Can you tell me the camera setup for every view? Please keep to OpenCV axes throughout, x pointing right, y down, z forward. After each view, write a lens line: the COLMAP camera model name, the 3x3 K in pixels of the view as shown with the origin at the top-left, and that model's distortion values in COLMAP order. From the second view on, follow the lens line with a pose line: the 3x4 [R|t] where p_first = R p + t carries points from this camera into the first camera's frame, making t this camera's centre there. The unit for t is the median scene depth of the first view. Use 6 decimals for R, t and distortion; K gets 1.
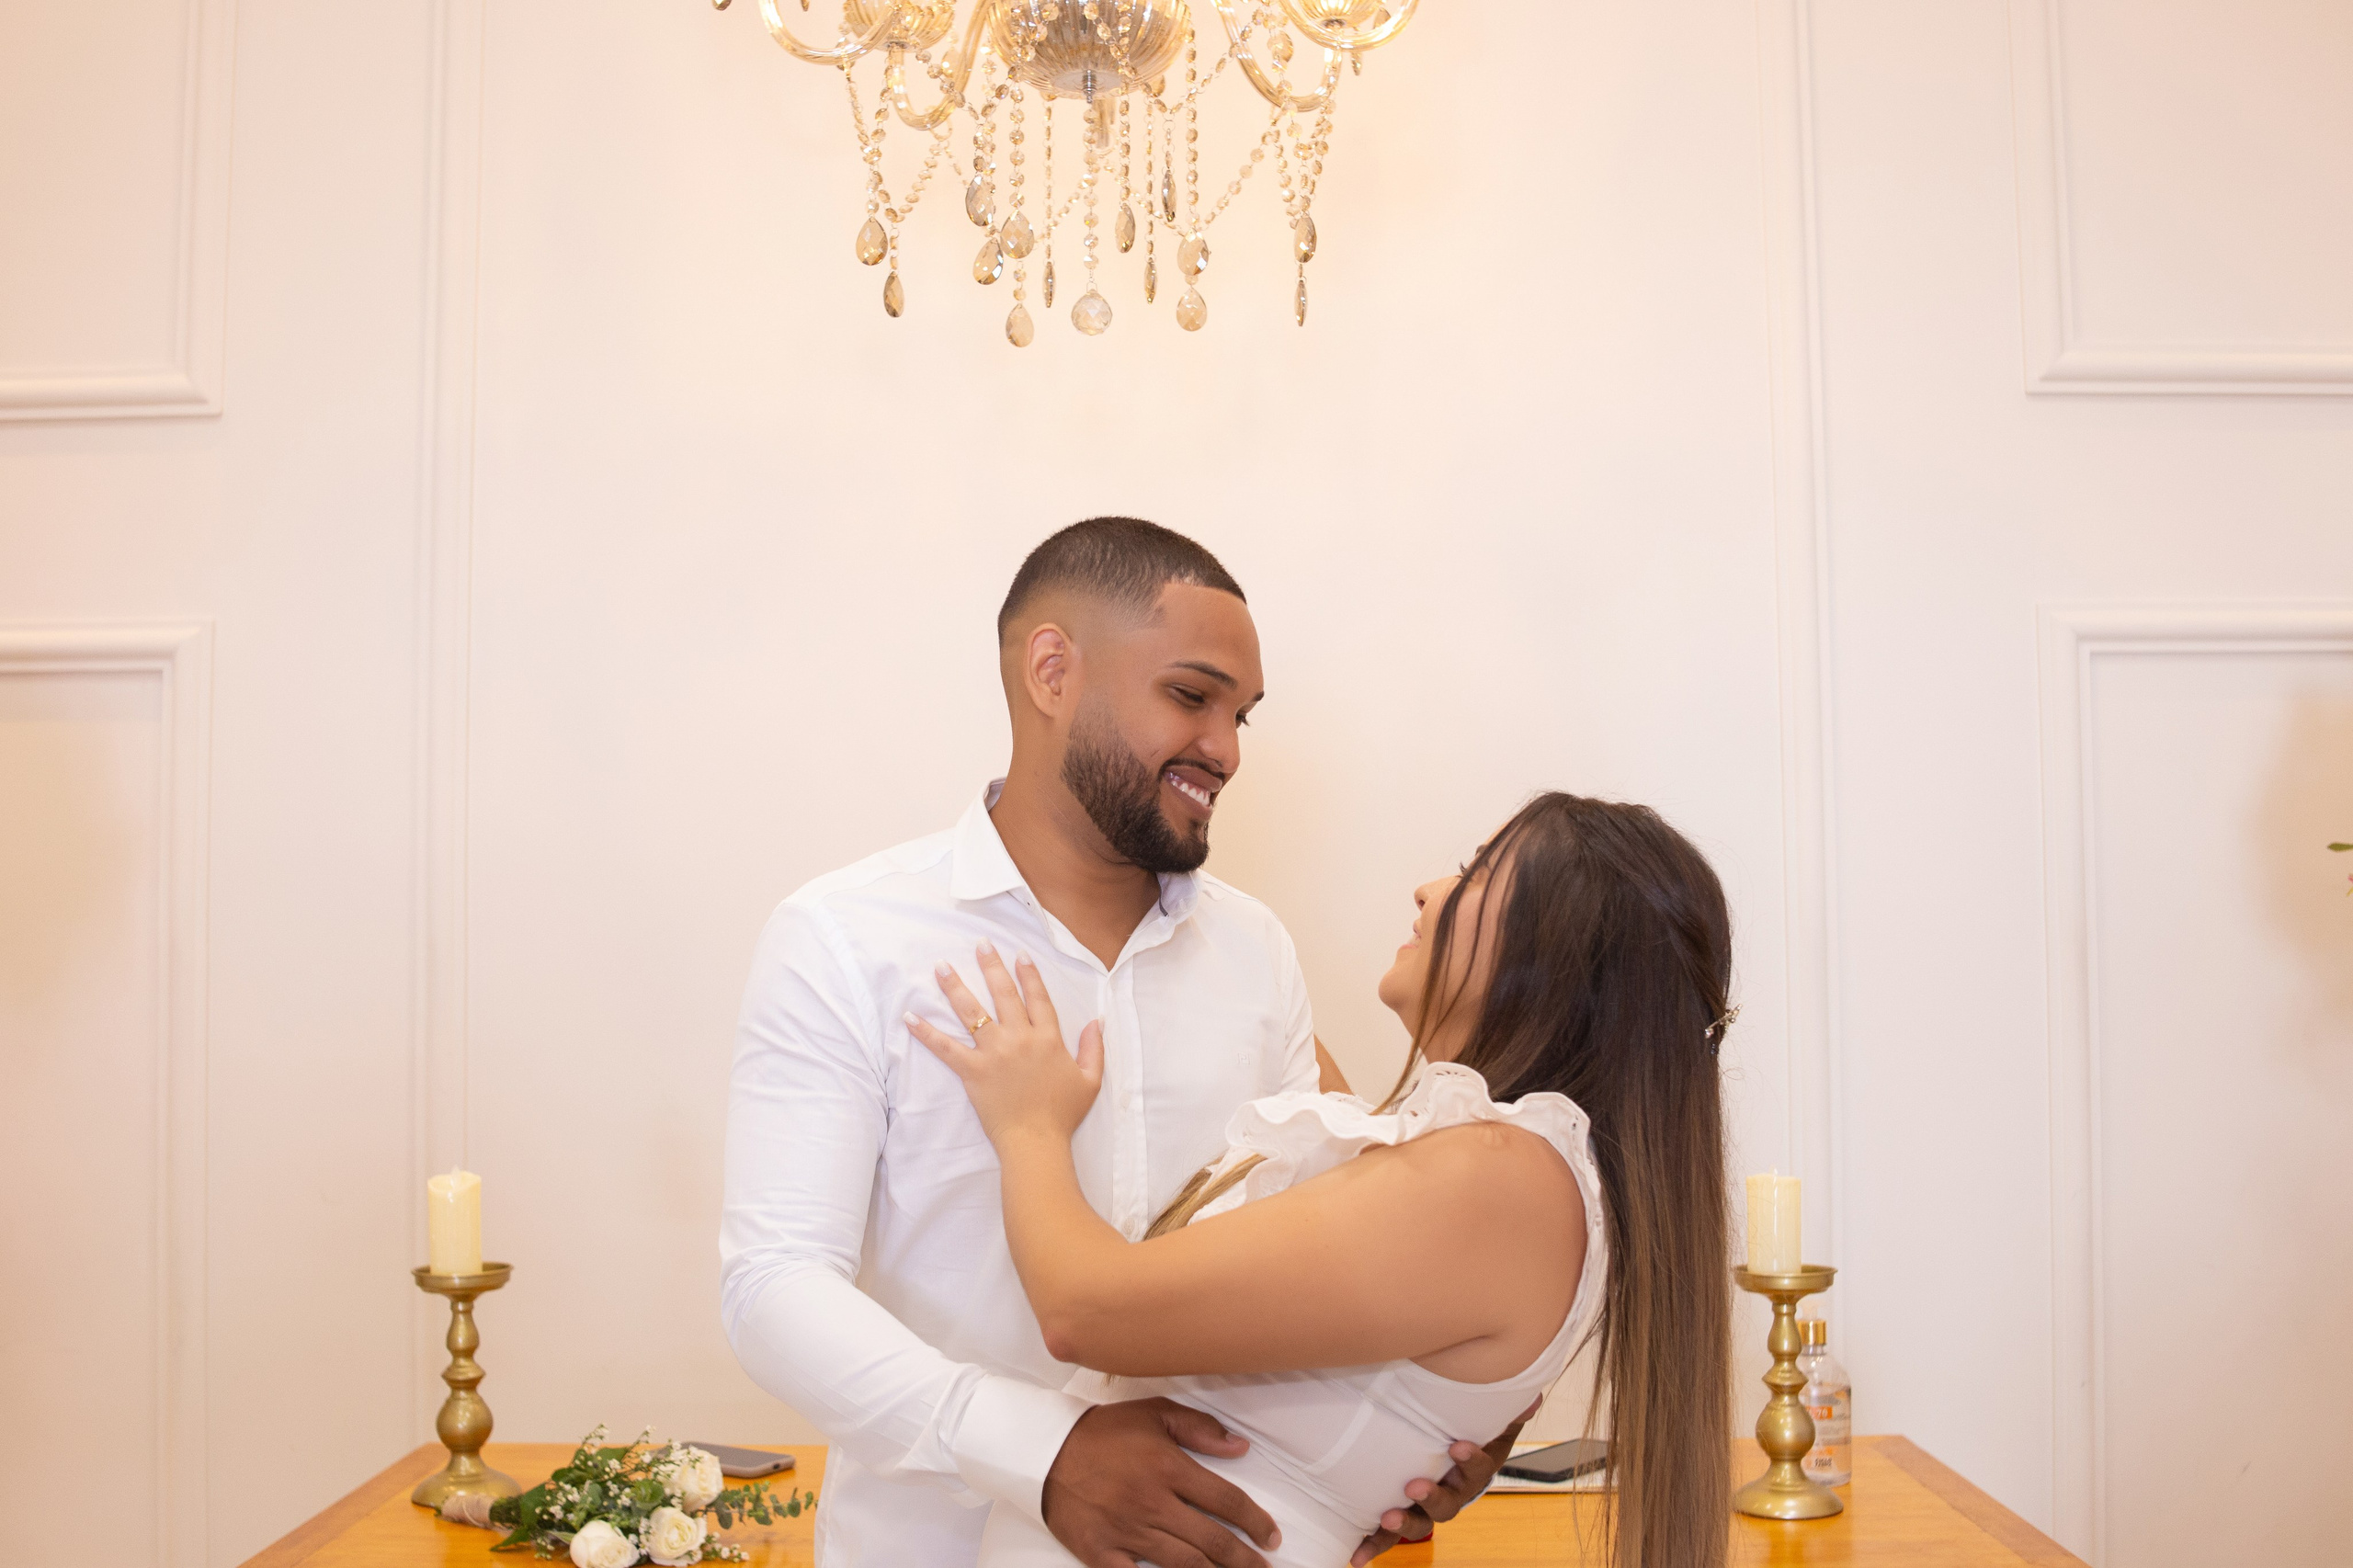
lens RADIAL K [[2440.7, 0, 1176.5], [0, 2440.7, 784.0], [0, 0, 1]] dist [-0.106431, 0.005116]
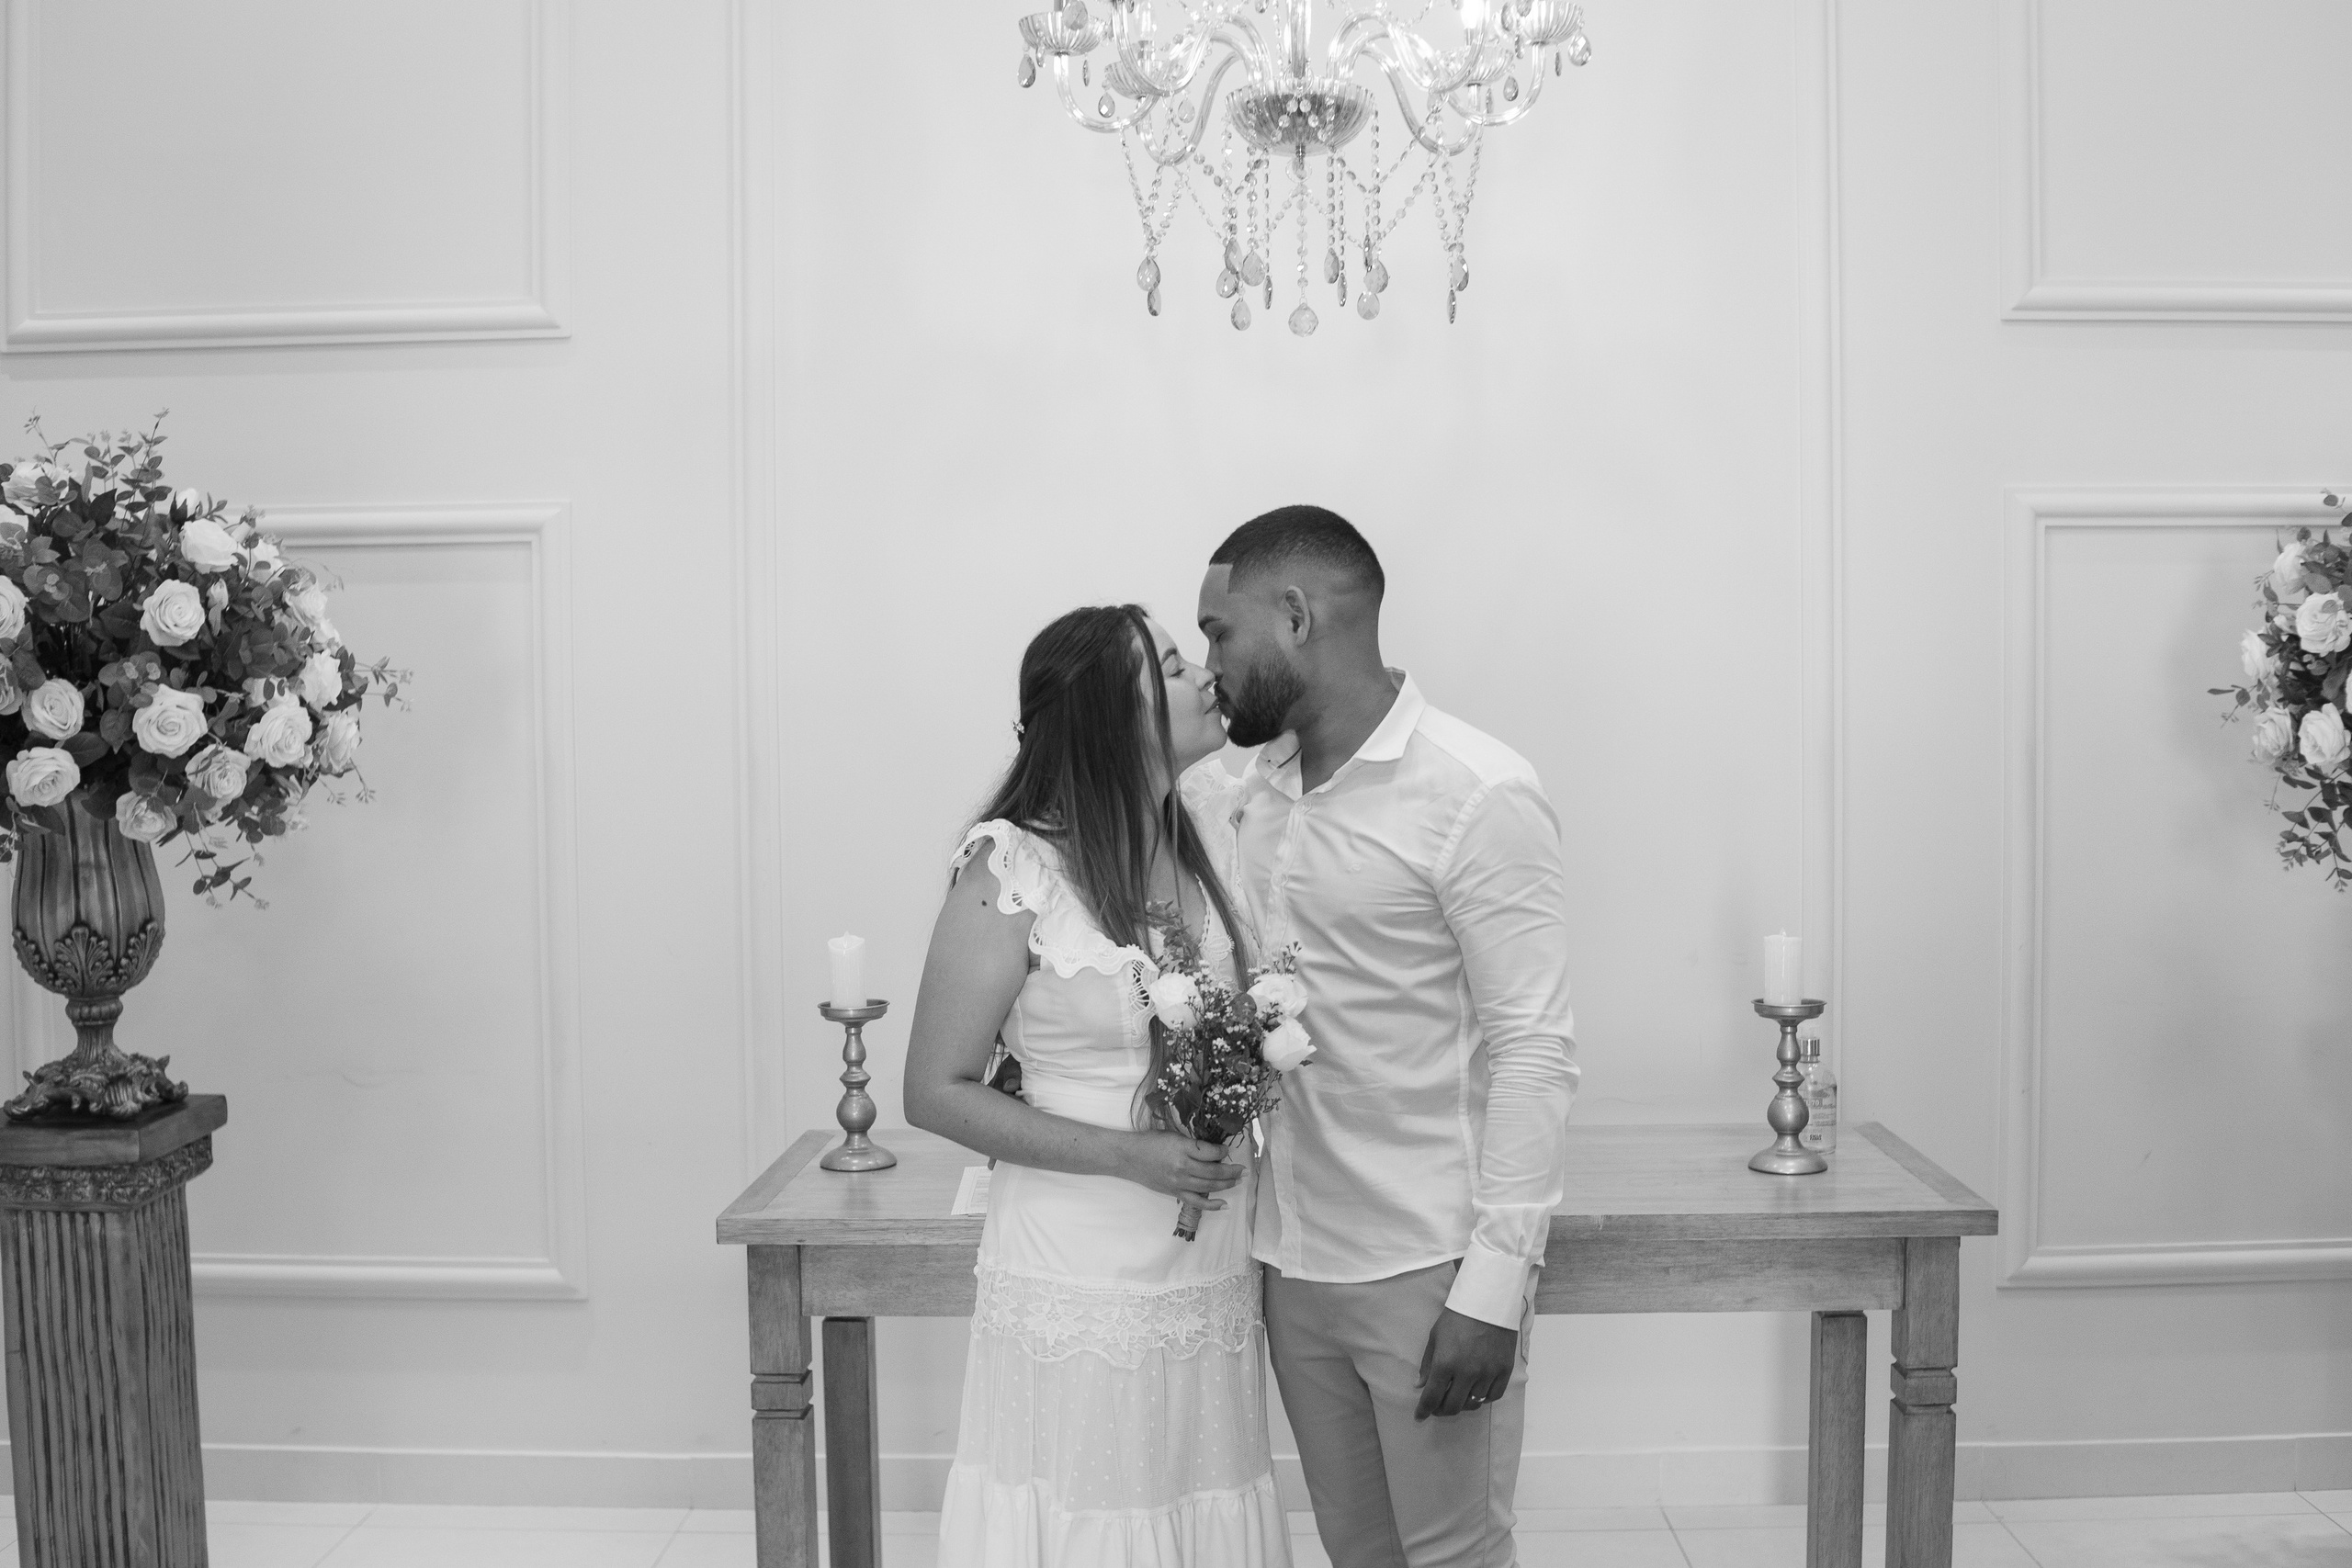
lens RADIAL K [[2399.3, 0, 1213.9], [0, 2399.3, 793.7], [0, 0, 1]] dist [-0.116455, 0.010137]
pose [[0.999955, -0.001563, -0.009345, -0.072591], [0.002566, 0.994114, 0.108306, -0.072430], [0.009120, -0.108325, 0.994074, -0.377337]]
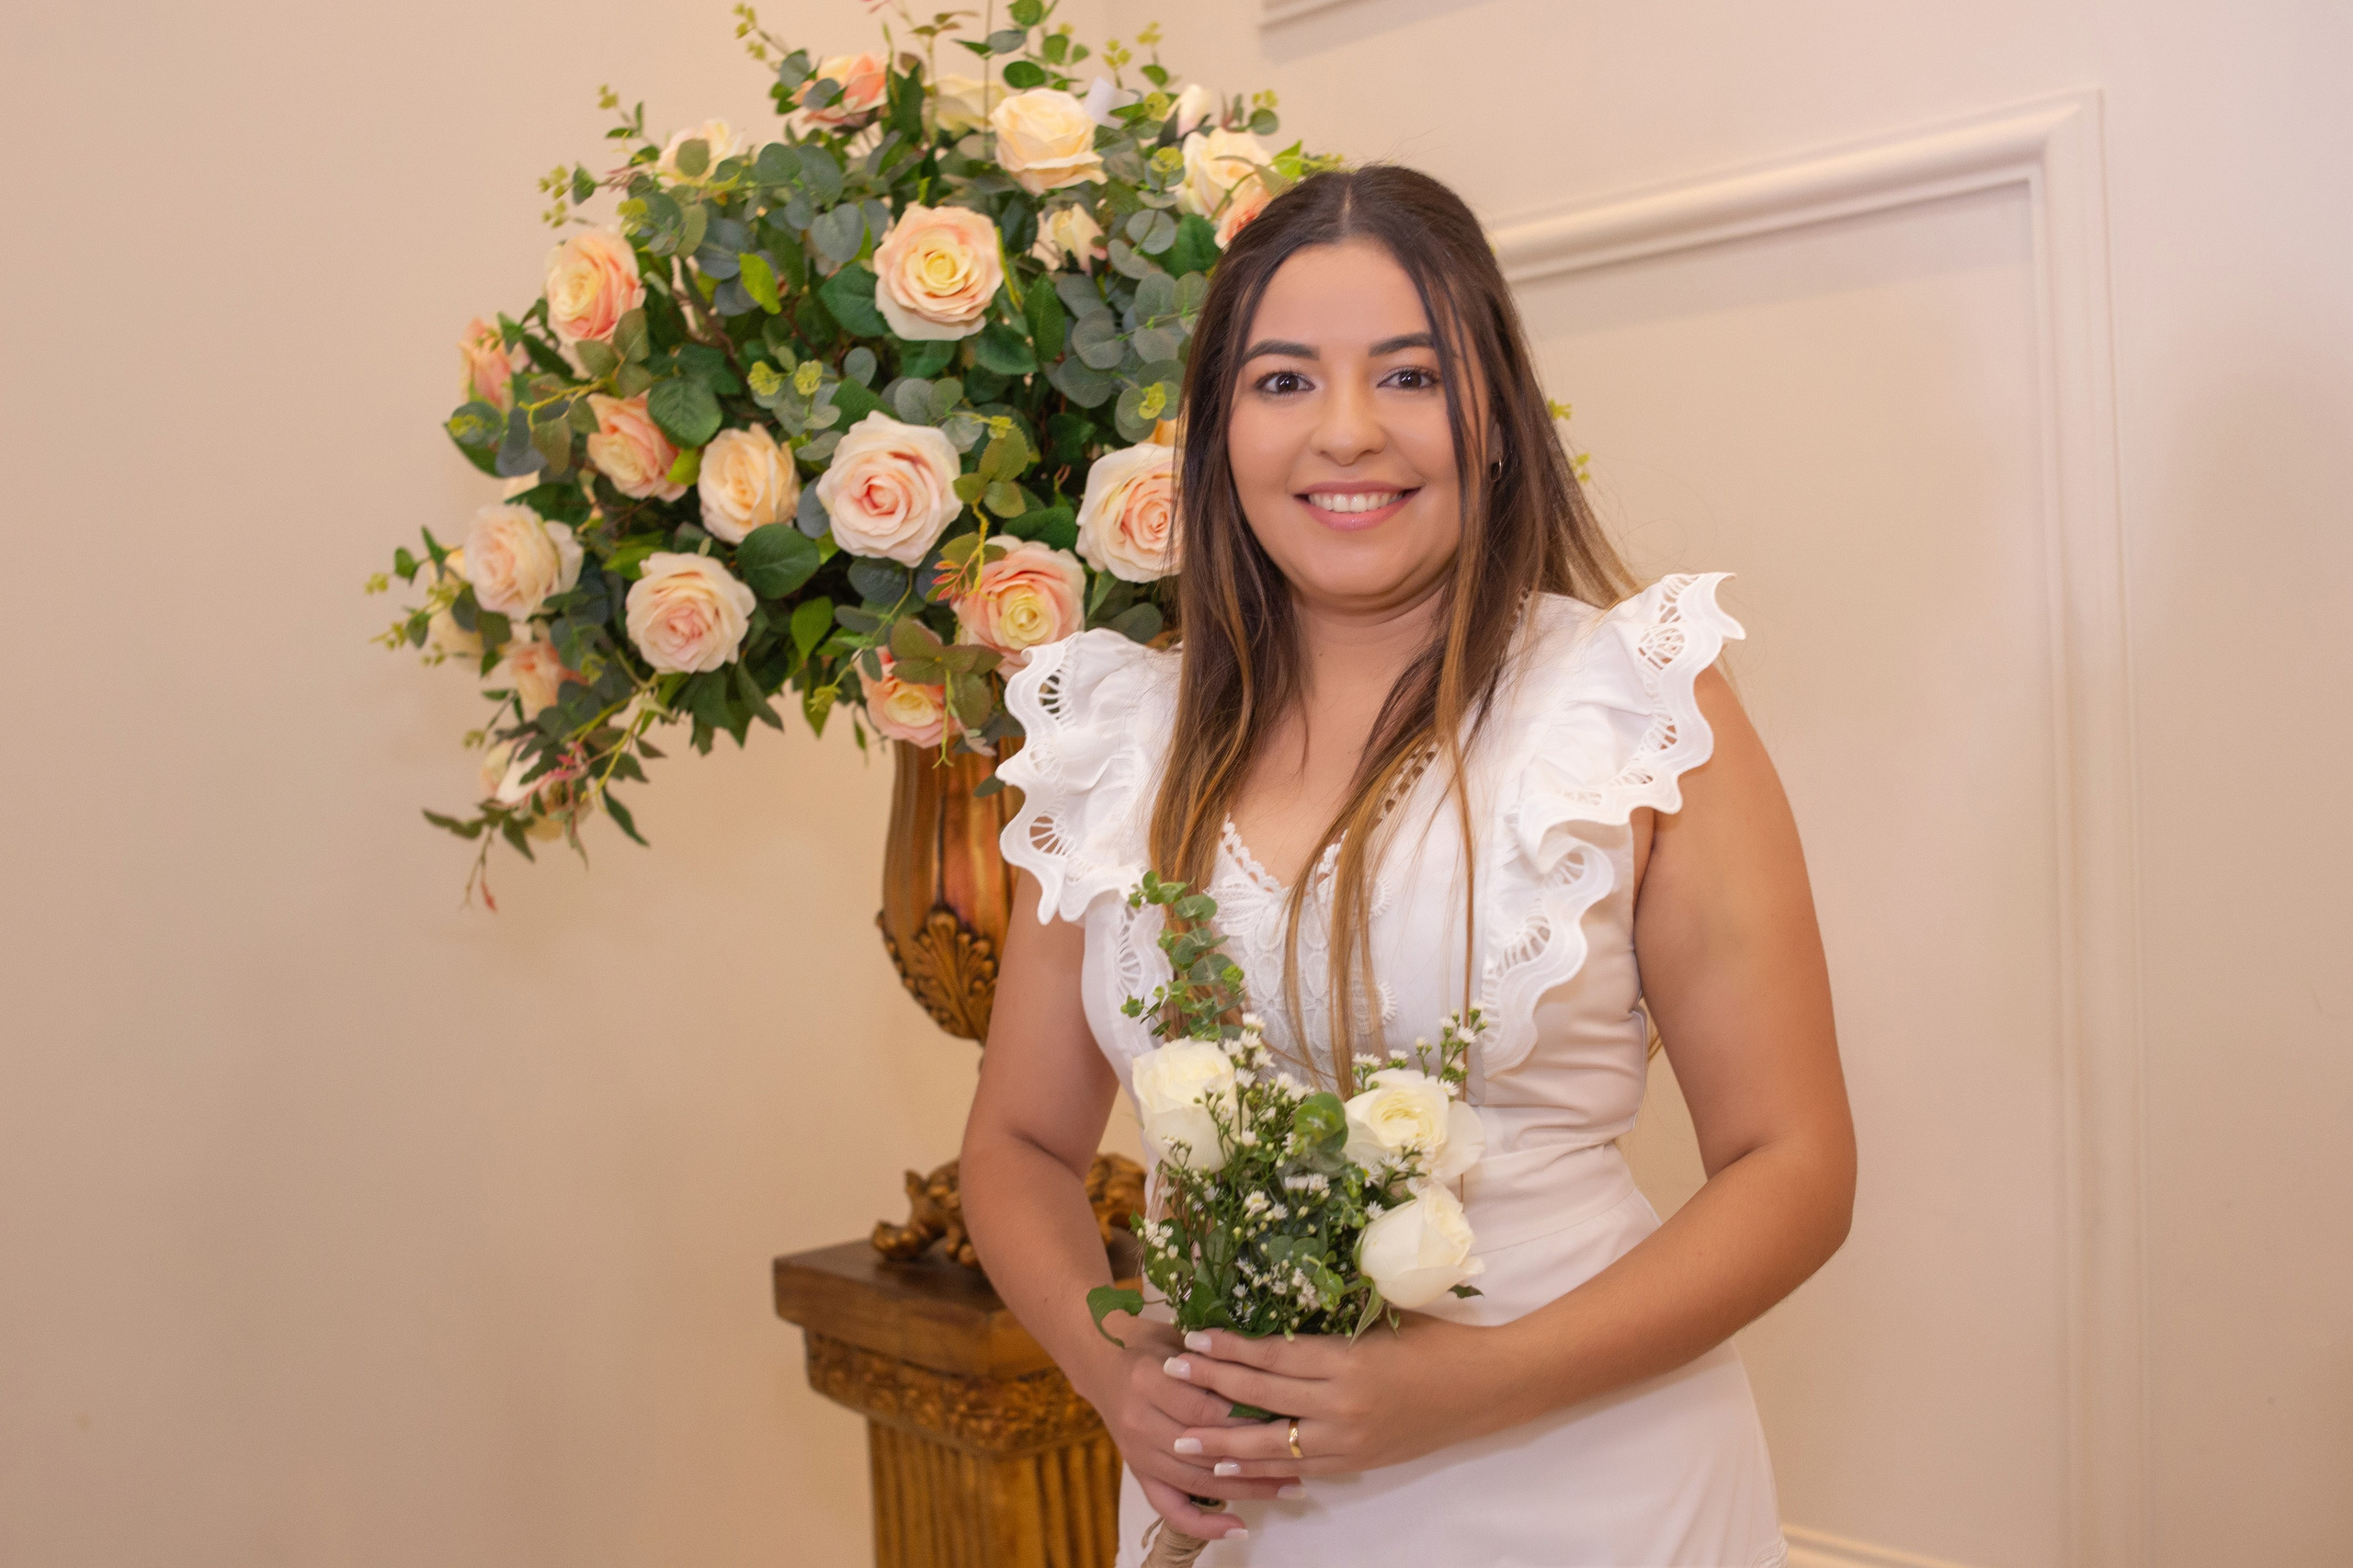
lens RADIAL K [[2522.4, 0, 1213.5], [0, 2522.4, 756.4], [0, 0, 1]] dist [-0.140100, 0.135462]
pose [[0.672599, -0.008531, -0.739958, -0.115294], [0.084593, 0.994265, 0.065430, 0.064133], [0.735156, -0.106603, 0.669463, 0.543682]]
